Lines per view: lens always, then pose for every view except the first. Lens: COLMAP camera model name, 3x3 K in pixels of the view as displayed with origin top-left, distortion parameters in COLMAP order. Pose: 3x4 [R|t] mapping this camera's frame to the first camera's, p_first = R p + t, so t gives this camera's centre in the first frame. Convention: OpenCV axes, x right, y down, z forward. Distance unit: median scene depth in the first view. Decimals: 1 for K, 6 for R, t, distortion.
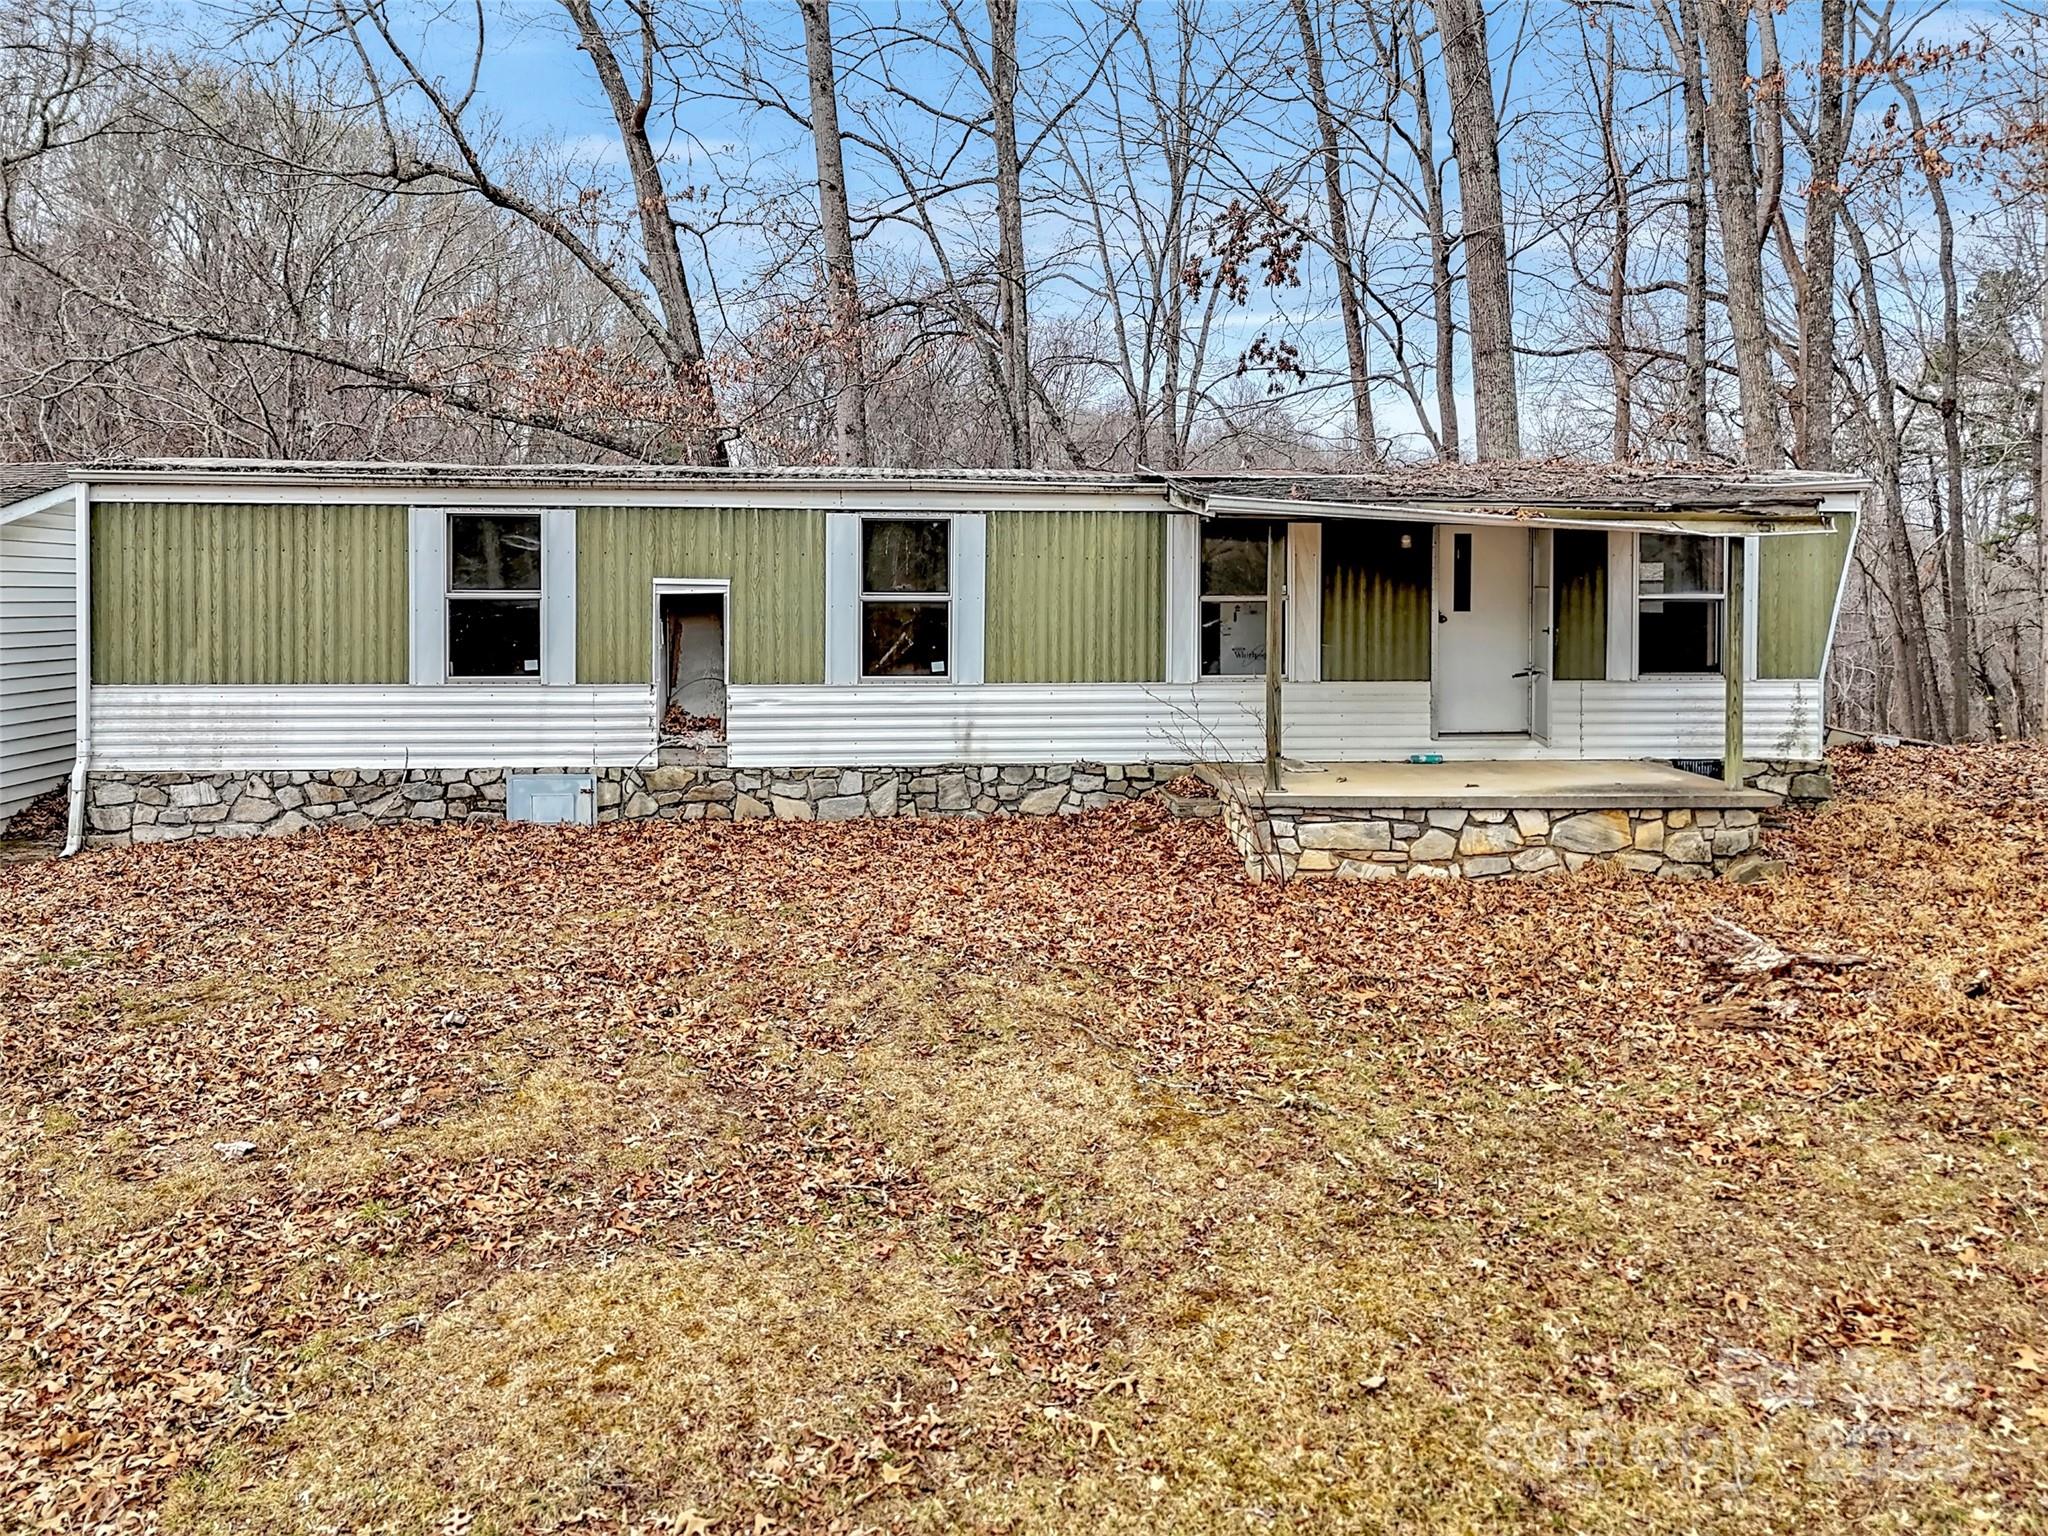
lens RADIAL K [[1624.3, 0, 1038.9], [0, 1624.3, 561.4], [0, 0, 1]] dist [0.083228, -0.059349]
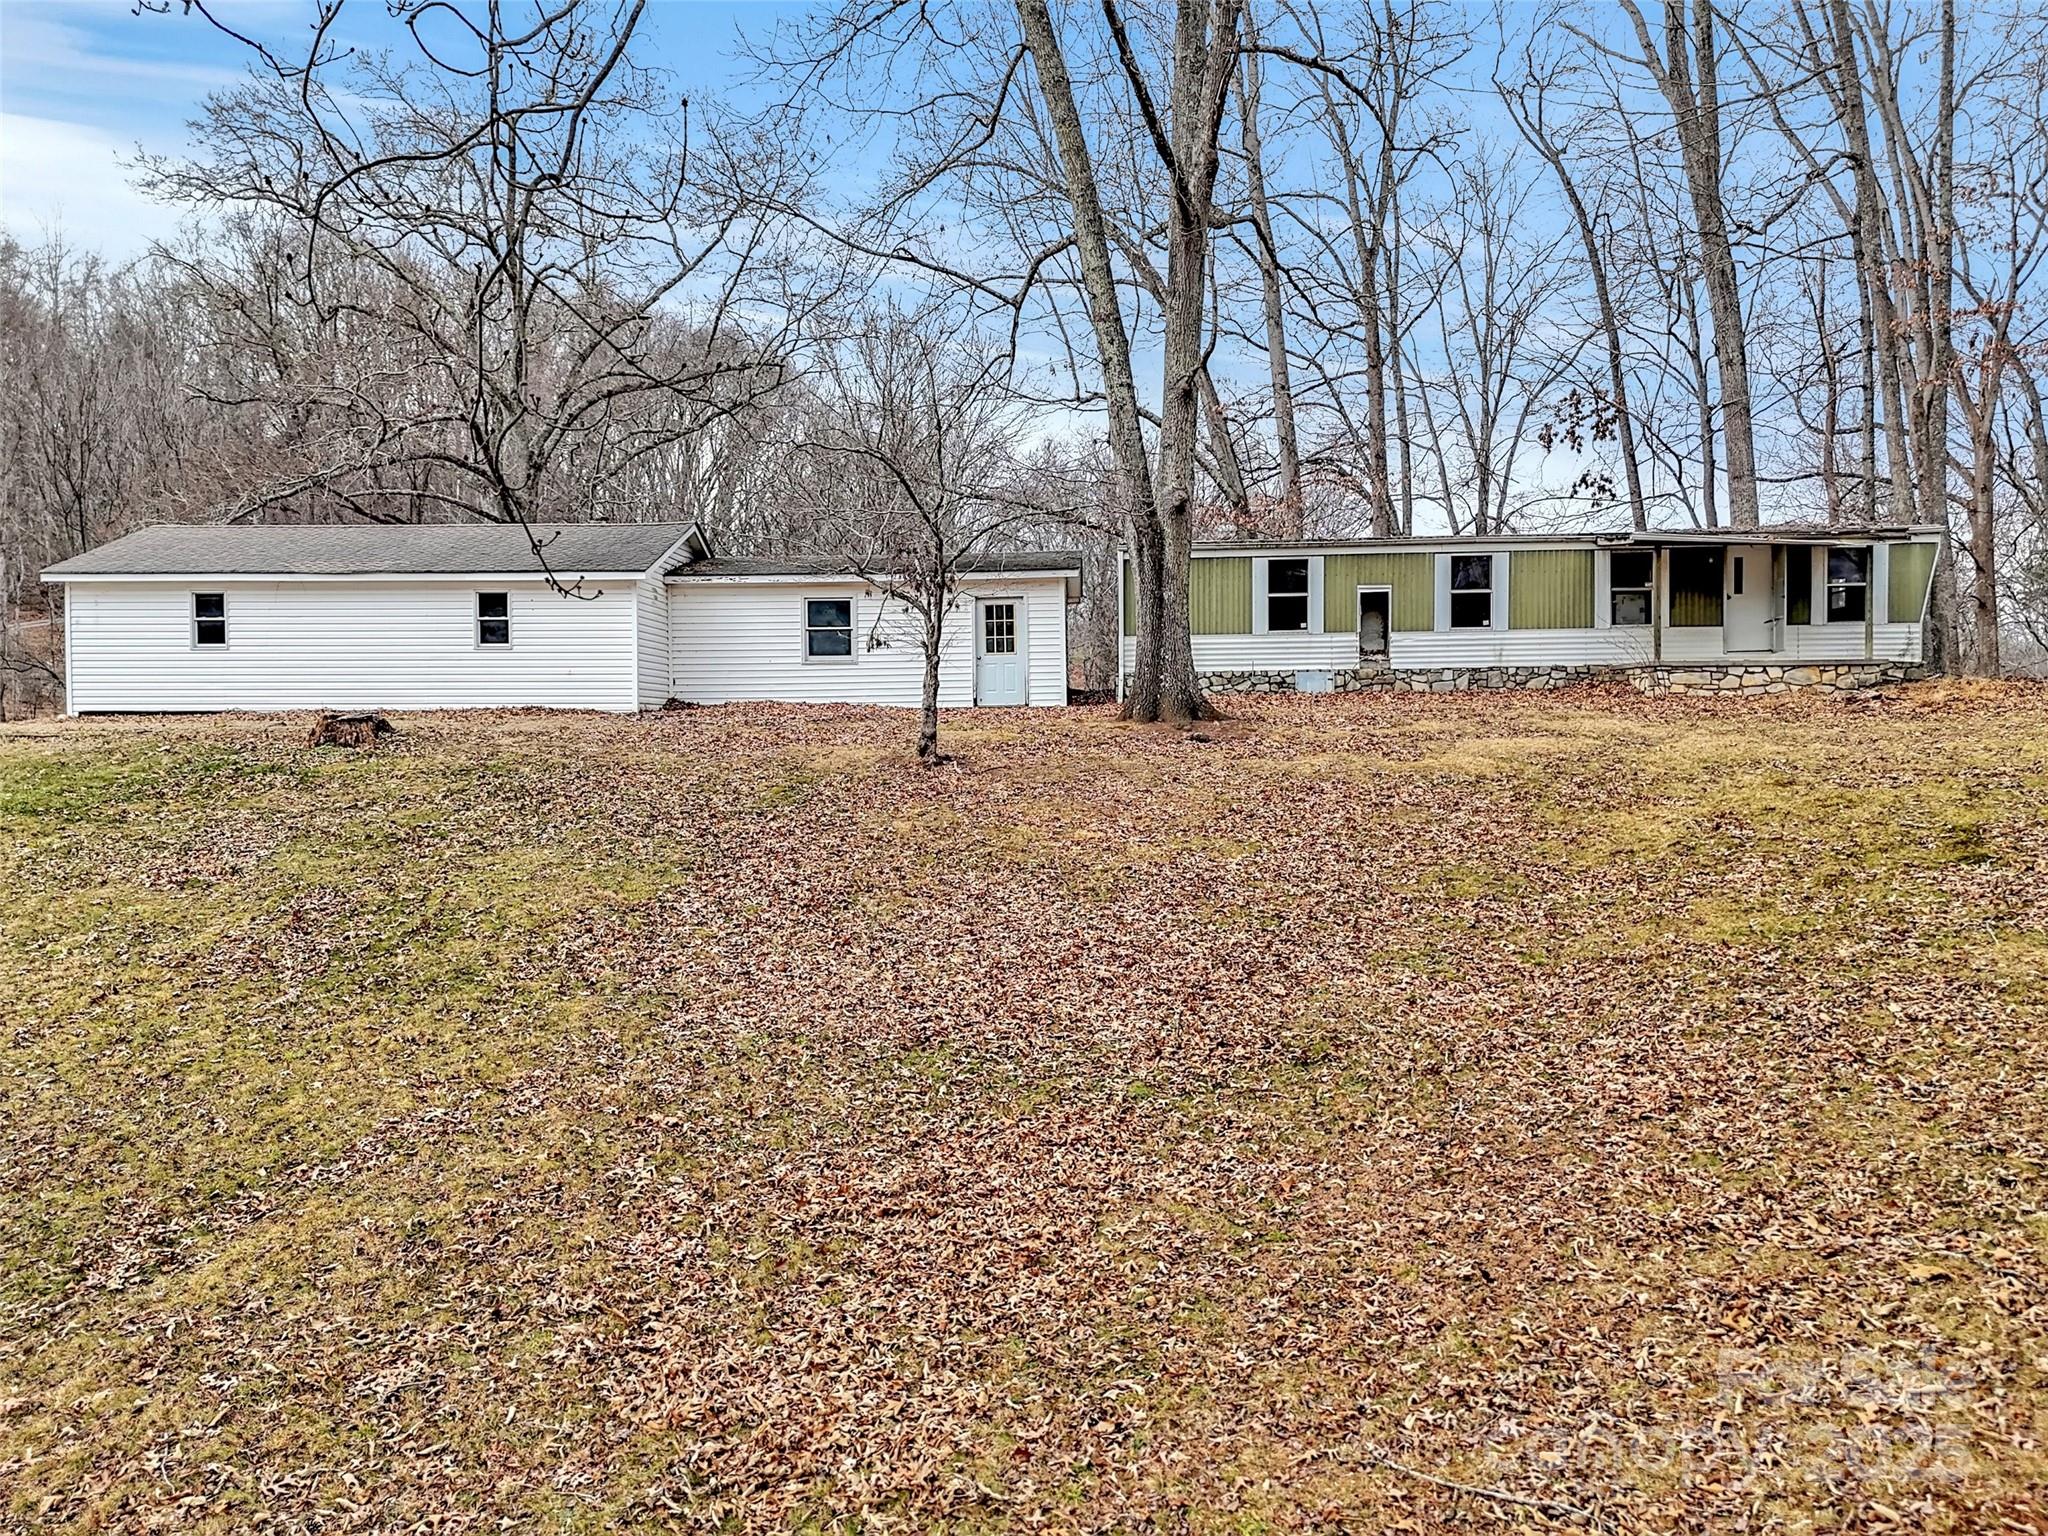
lens RADIAL K [[1605.6, 0, 1013.9], [0, 1605.6, 739.6], [0, 0, 1]] dist [0.080692, -0.065669]
pose [[0.990847, -0.011767, -0.134478, -0.404267], [0.013485, 0.999839, 0.011870, 0.187884], [0.134317, -0.013575, 0.990845, -1.264247]]
